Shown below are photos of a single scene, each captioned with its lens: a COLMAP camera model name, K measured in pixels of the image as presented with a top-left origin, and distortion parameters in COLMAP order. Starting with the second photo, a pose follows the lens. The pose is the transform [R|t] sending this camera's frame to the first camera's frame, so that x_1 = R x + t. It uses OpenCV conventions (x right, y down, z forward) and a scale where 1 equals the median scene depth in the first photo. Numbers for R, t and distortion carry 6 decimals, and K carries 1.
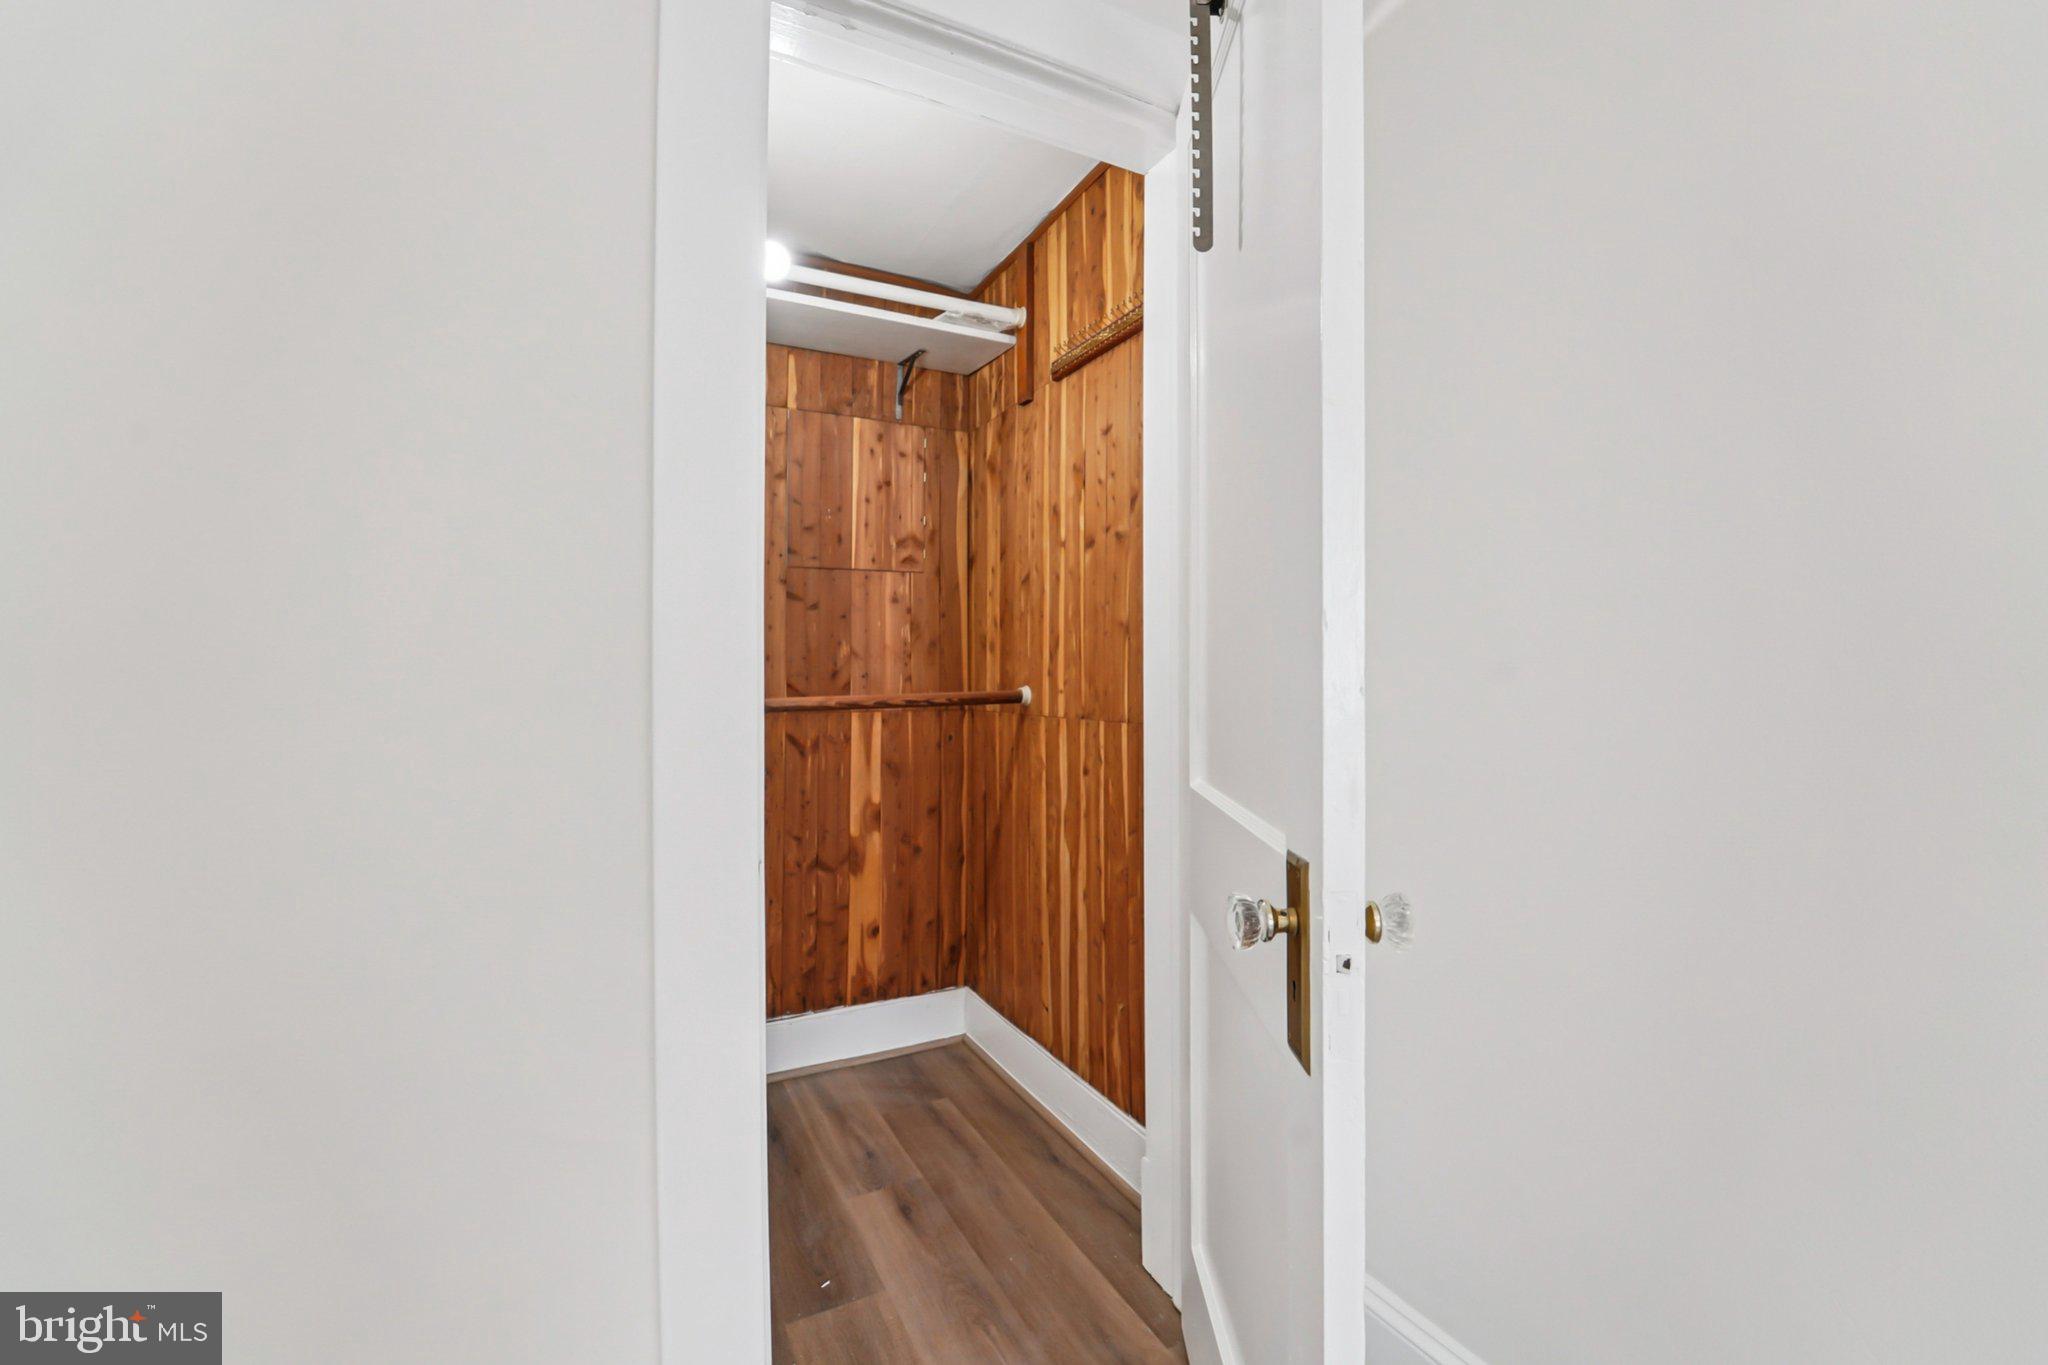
lens RADIAL K [[855.9, 0, 1024.0], [0, 855.9, 682.5], [0, 0, 1]] dist [0.001250, 0.000402]
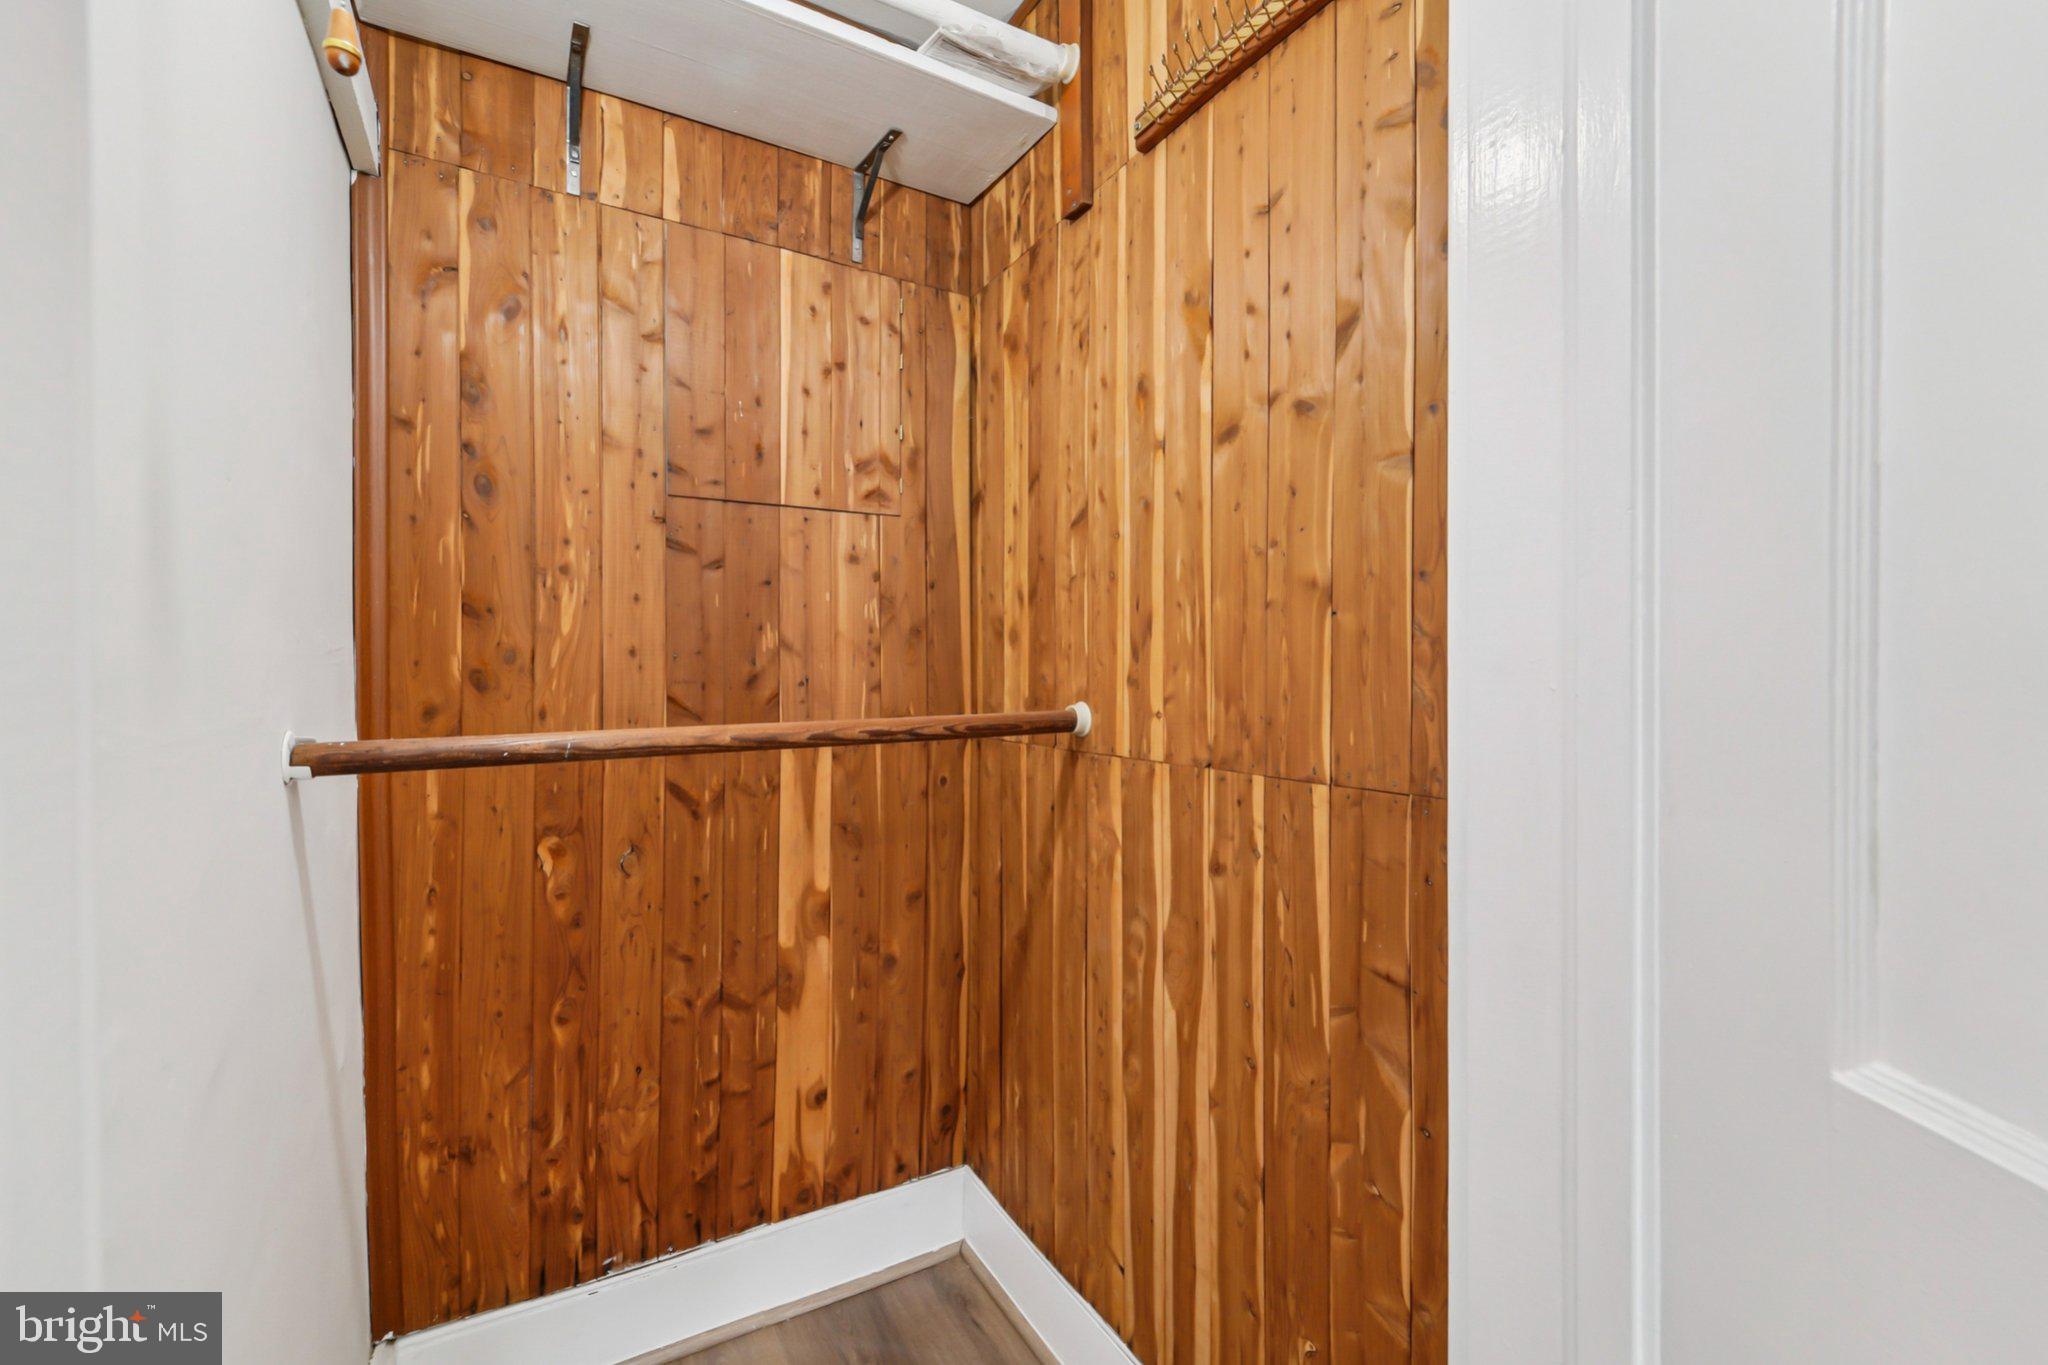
lens RADIAL K [[854.0, 0, 1030.2], [0, 854.0, 706.9], [0, 0, 1]] dist [0.042500, 0.000022]
pose [[0.998690, 0.002507, 0.051114, -0.057356], [-0.003927, 0.999609, 0.027699, -0.008037], [-0.051025, -0.027864, 0.998309, 0.390553]]
